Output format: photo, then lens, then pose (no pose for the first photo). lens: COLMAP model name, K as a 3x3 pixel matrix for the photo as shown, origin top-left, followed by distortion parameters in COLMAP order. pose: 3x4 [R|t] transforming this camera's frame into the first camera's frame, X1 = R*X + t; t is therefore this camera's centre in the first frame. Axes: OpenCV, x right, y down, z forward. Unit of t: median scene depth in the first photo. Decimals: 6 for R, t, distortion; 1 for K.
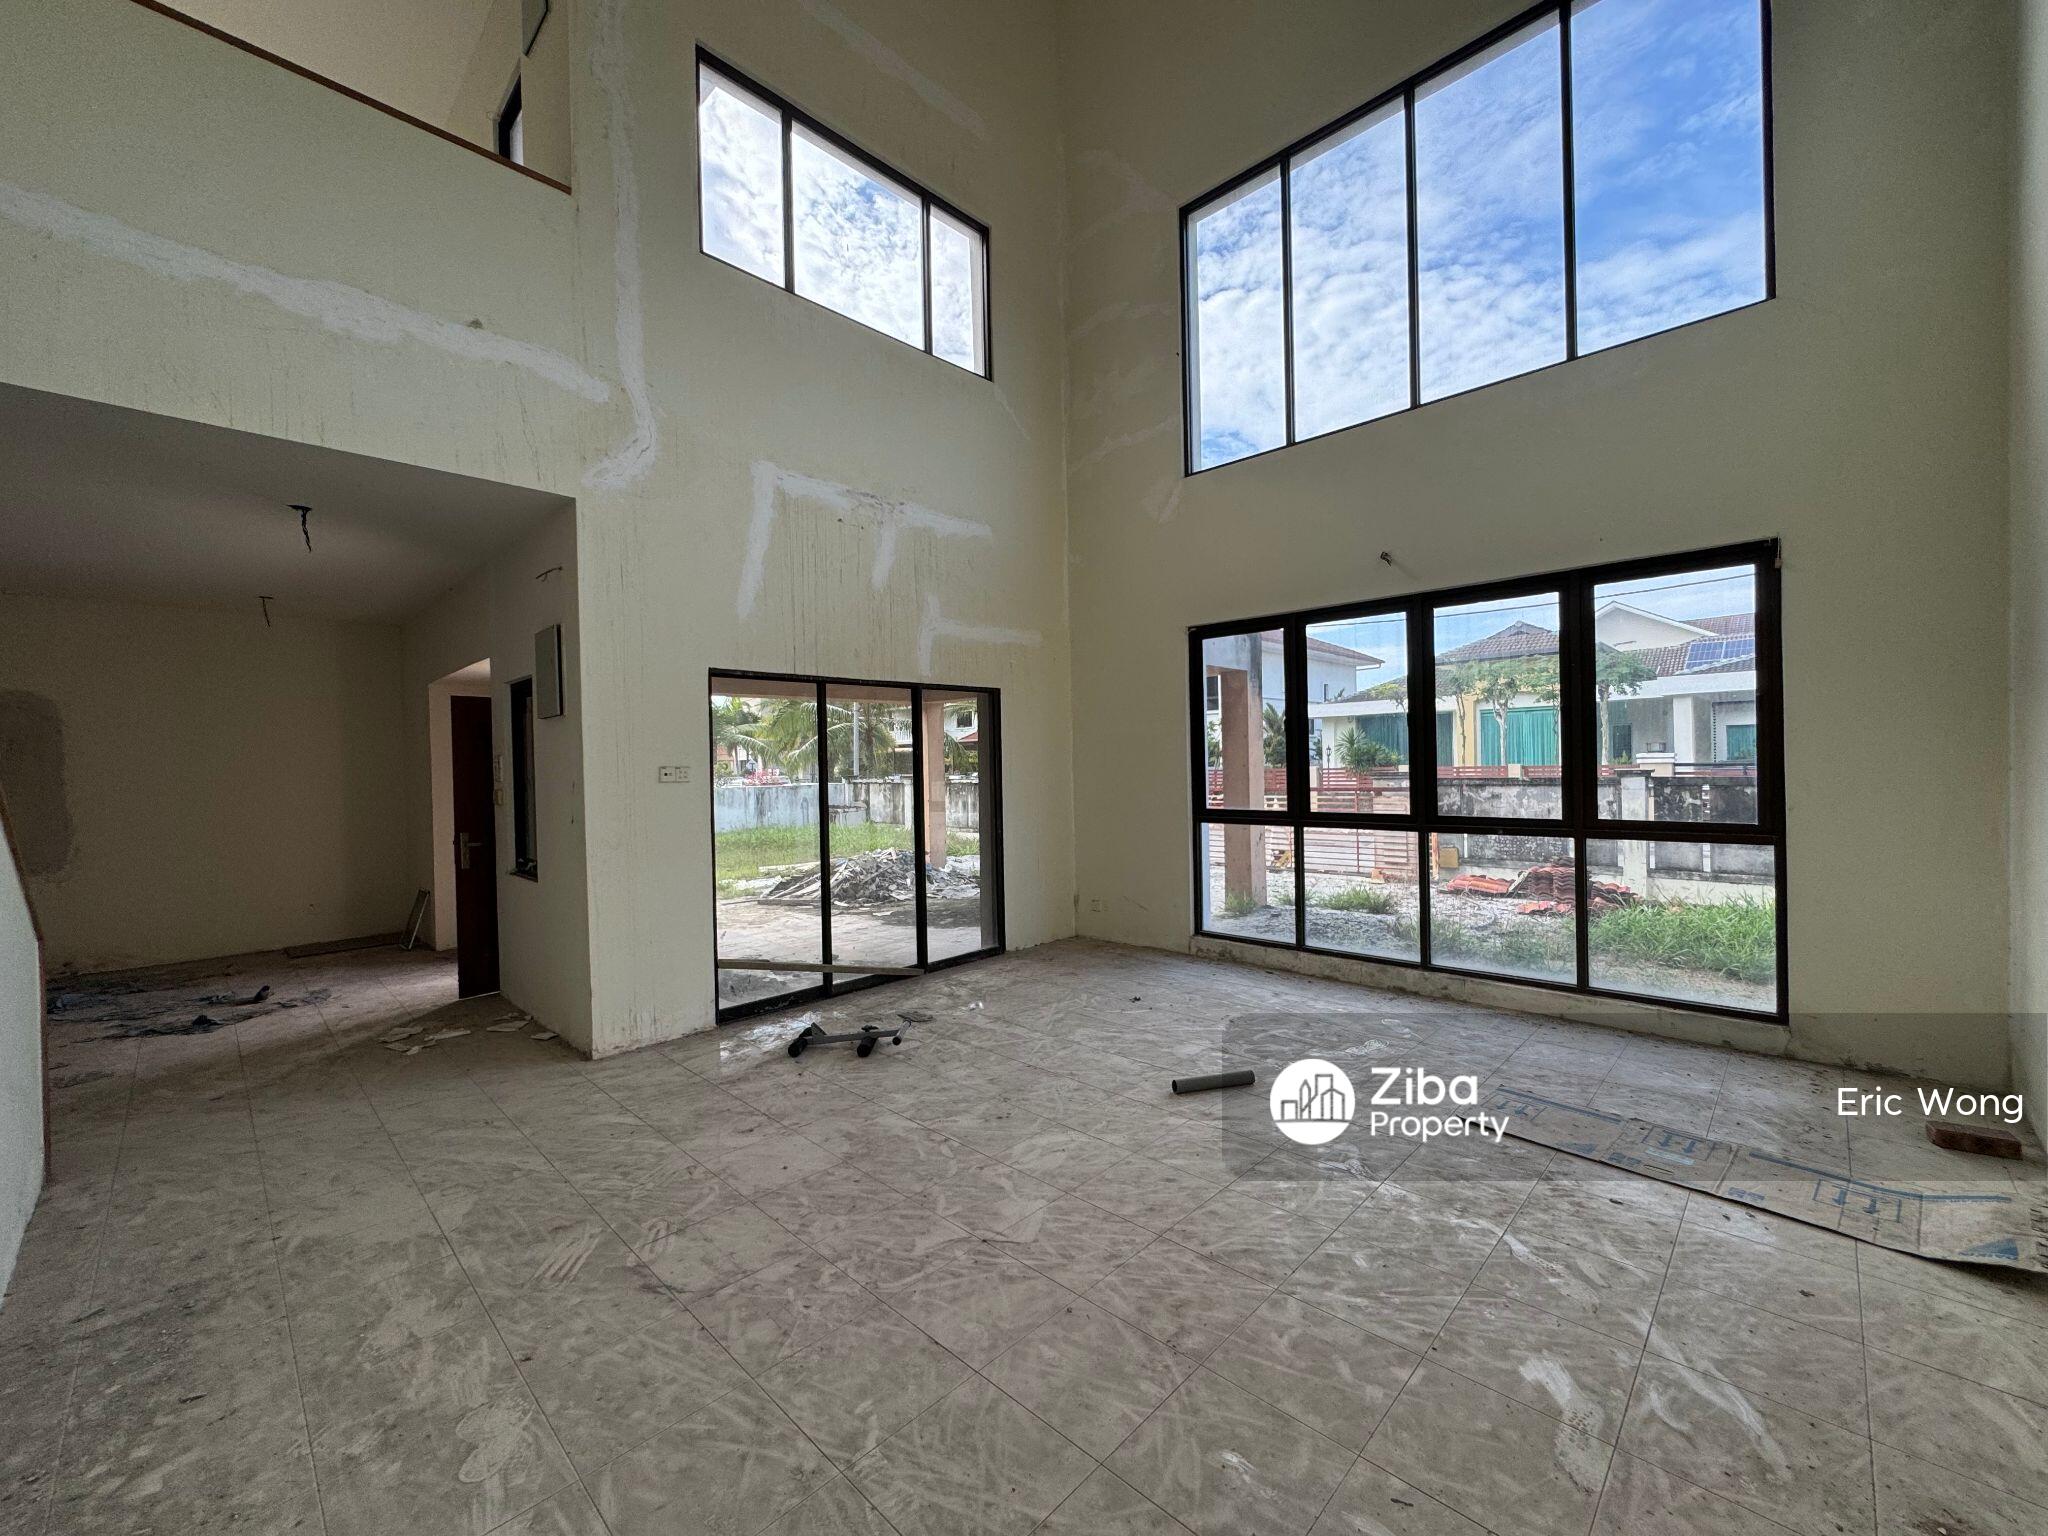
lens RADIAL K [[819.6, 0, 1024.1], [0, 819.6, 769.0], [0, 0, 1]] dist [-0.003664, 0.000946]
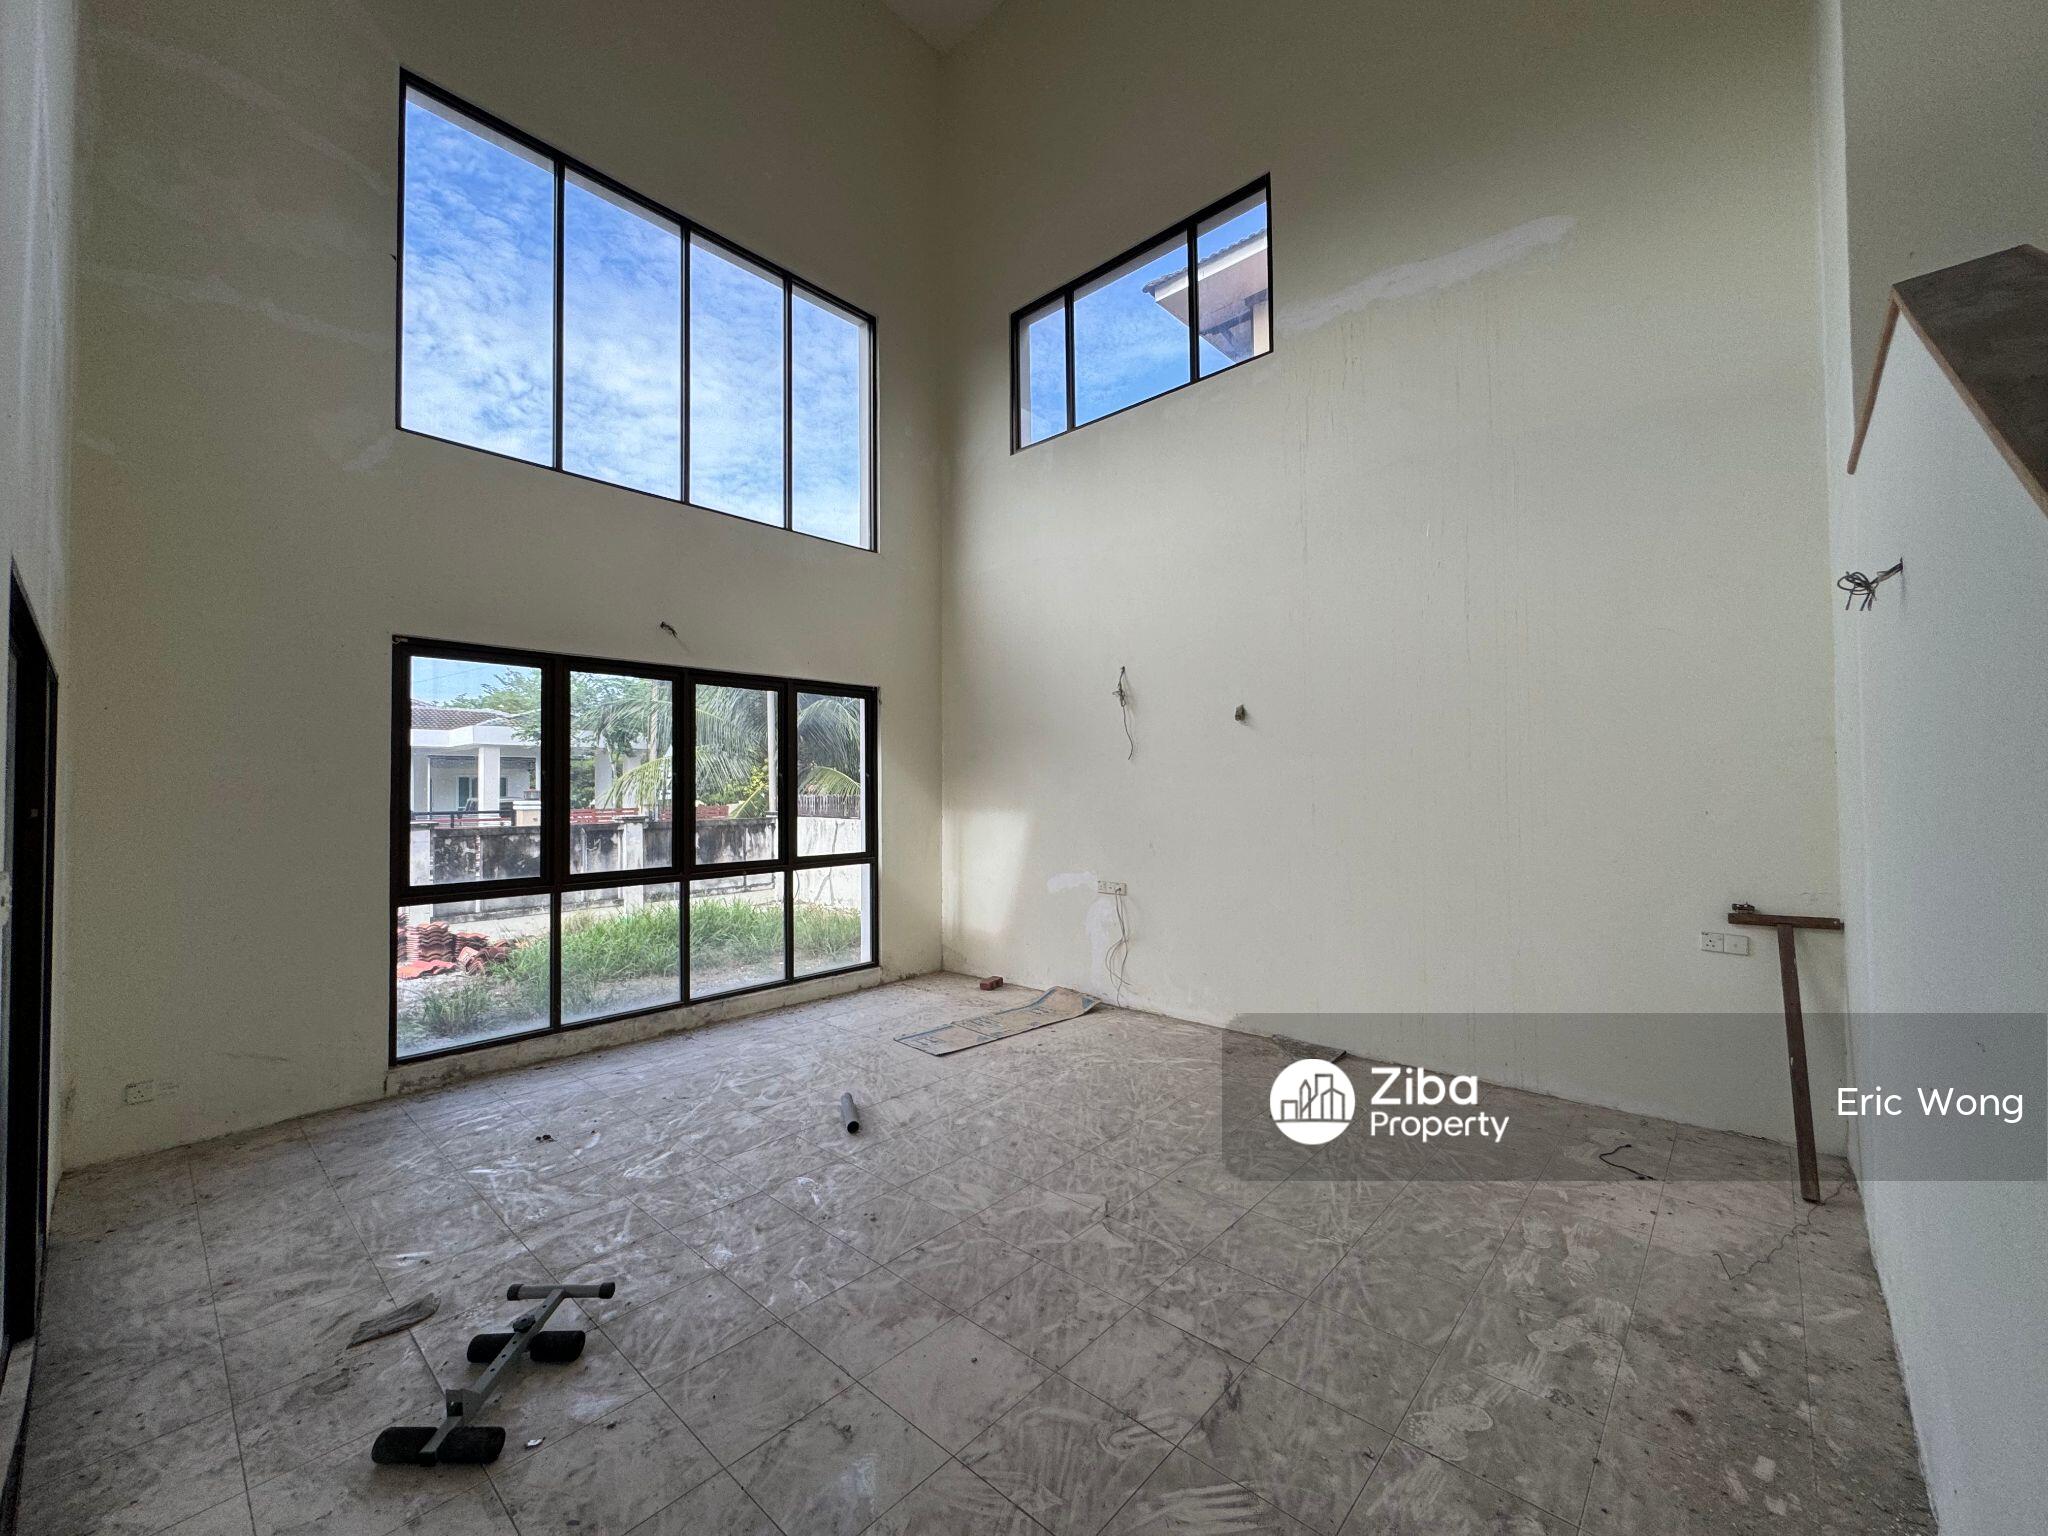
lens RADIAL K [[819.6, 0, 1021.0], [0, 819.6, 774.3], [0, 0, 1]] dist [-0.003664, 0.000946]
pose [[-0.038468, 0.038705, 0.998510, -0.744015], [0.016977, 0.999131, -0.038075, -0.020460], [-0.999116, 0.015487, -0.039092, 0.675206]]
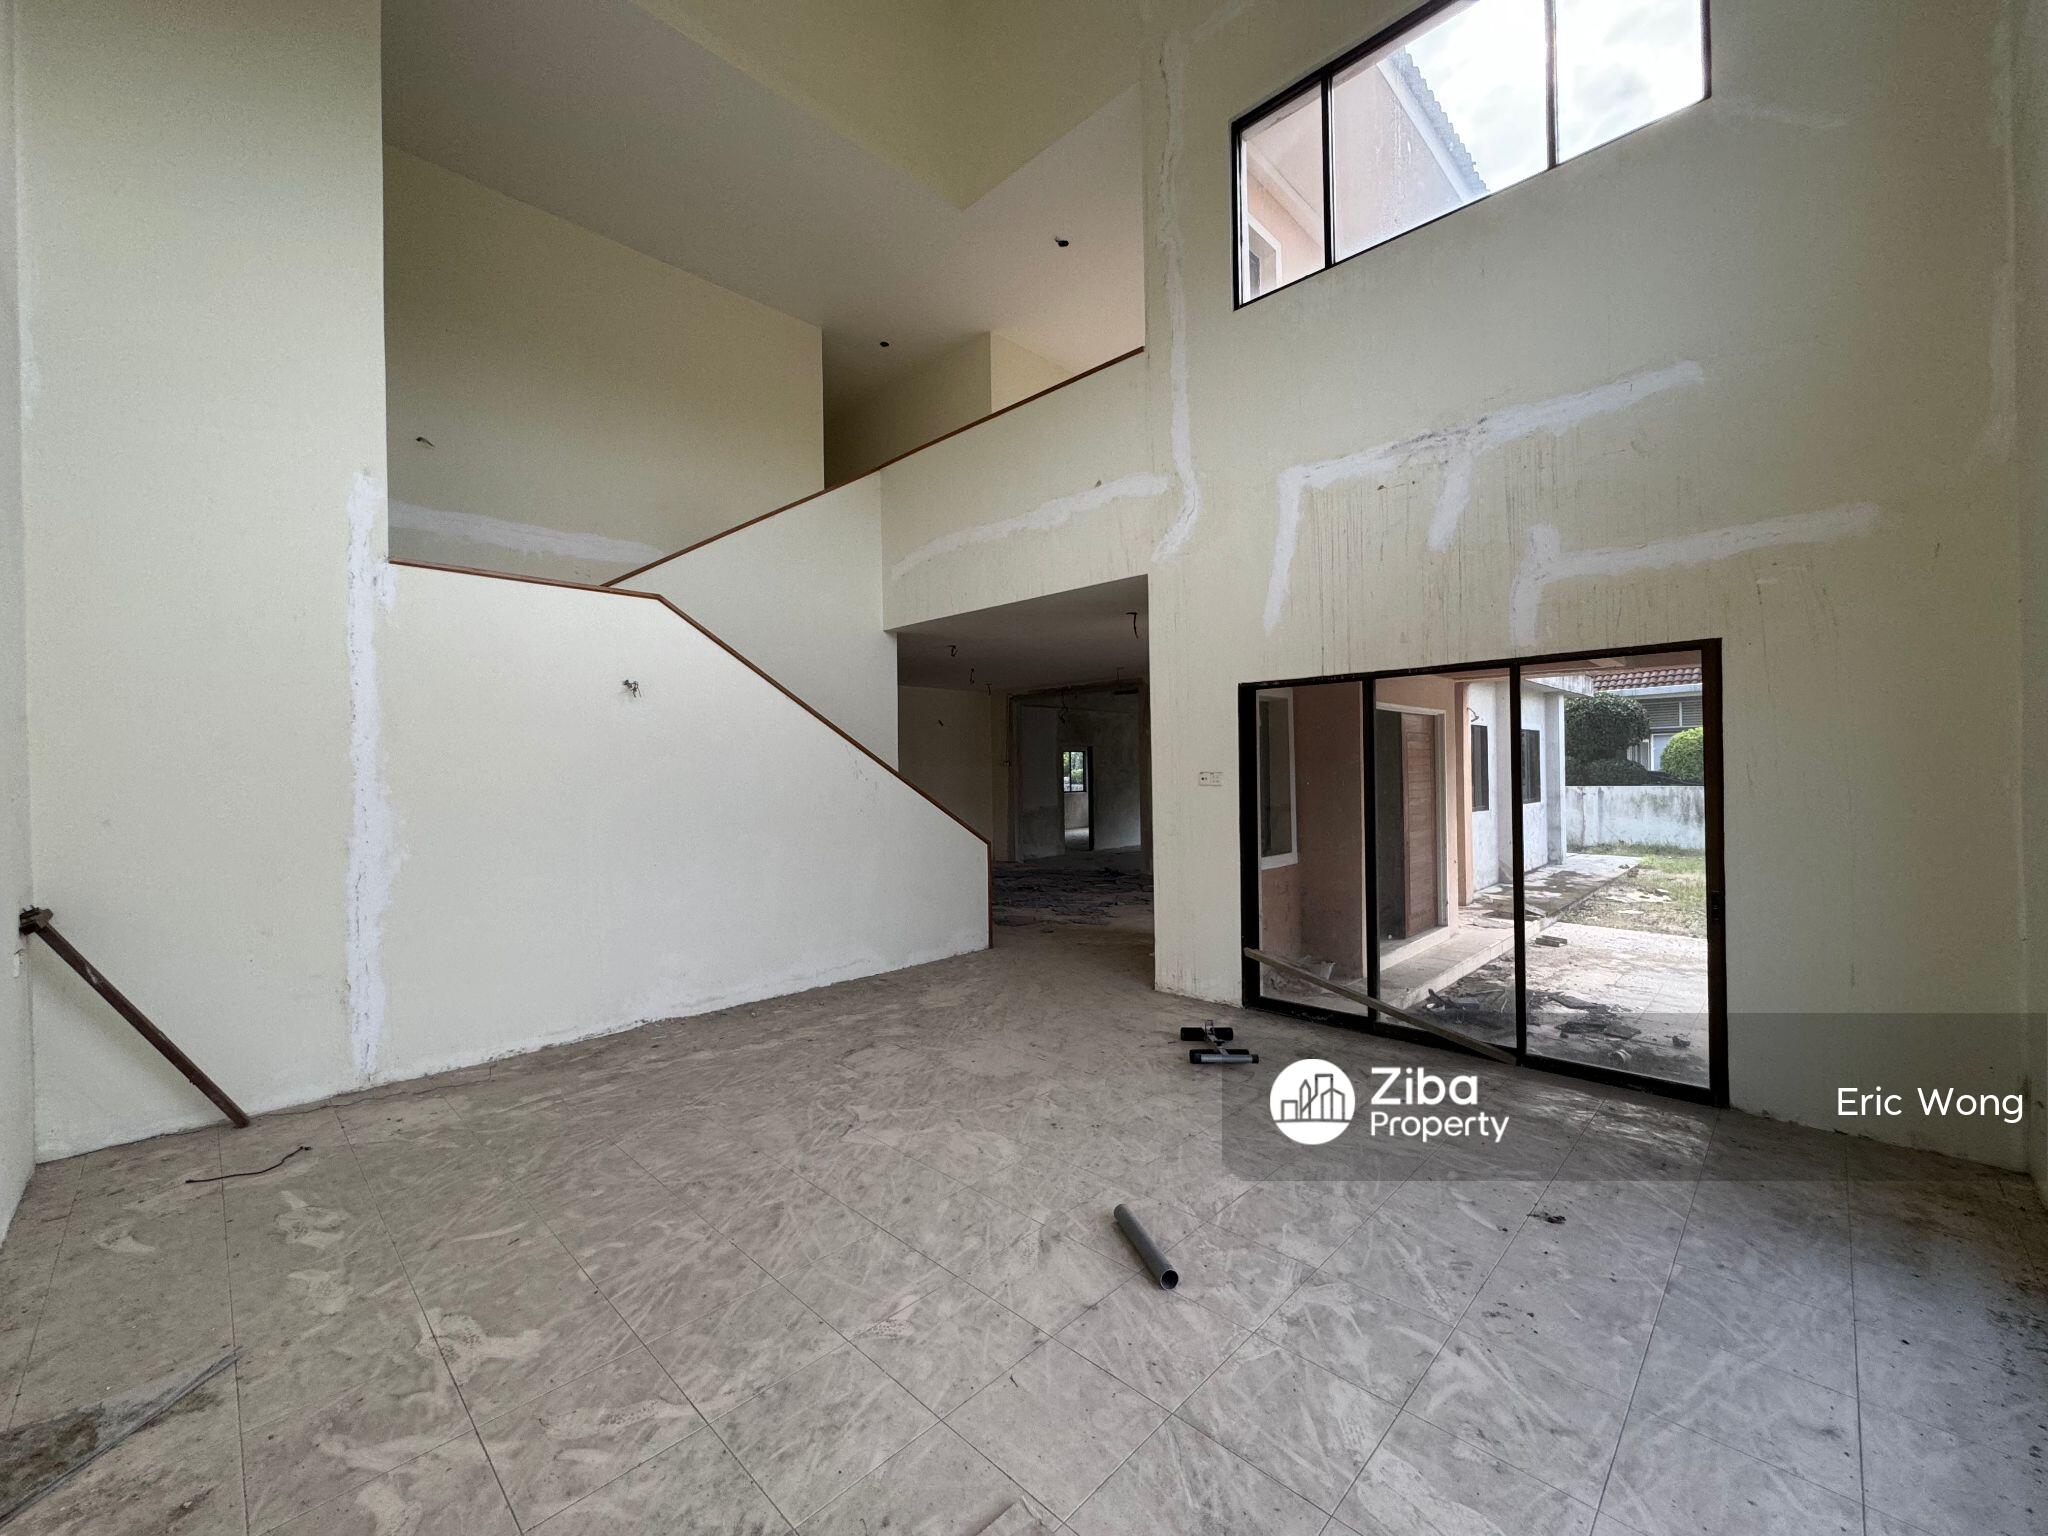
lens RADIAL K [[819.6, 0, 1018.0], [0, 819.6, 763.3], [0, 0, 1]] dist [-0.003664, 0.000946]
pose [[-0.005923, 0.012541, -0.999904, 0.776808], [0.007757, 0.999892, 0.012495, -0.033126], [0.999952, -0.007683, -0.006020, 0.752285]]
